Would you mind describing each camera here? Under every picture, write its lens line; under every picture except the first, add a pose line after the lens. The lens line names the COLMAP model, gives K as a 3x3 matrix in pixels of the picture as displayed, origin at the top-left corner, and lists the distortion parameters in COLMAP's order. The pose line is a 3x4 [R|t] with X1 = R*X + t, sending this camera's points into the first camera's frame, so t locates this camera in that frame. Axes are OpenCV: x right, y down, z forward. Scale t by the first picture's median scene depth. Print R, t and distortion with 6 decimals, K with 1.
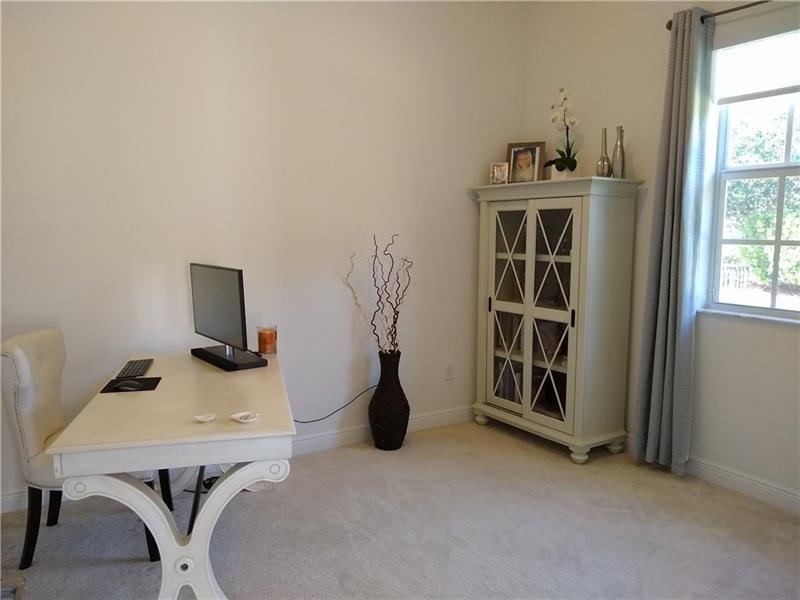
lens RADIAL K [[631.3, 0, 400.0], [0, 631.3, 300.0], [0, 0, 1]] dist [0.002000, 0.000568]
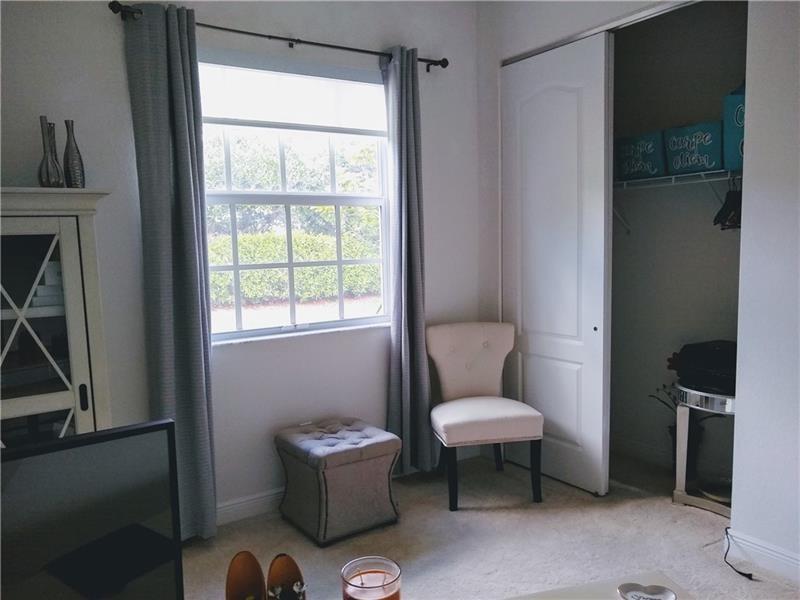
lens RADIAL K [[649.5, 0, 400.5], [0, 649.5, 312.4], [0, 0, 1]] dist [0.001020, 0.000363]
pose [[-0.047982, -0.112001, 0.992549, -0.489098], [0.153676, 0.981035, 0.118130, -0.105122], [-0.986956, 0.158199, -0.029860, 0.796310]]
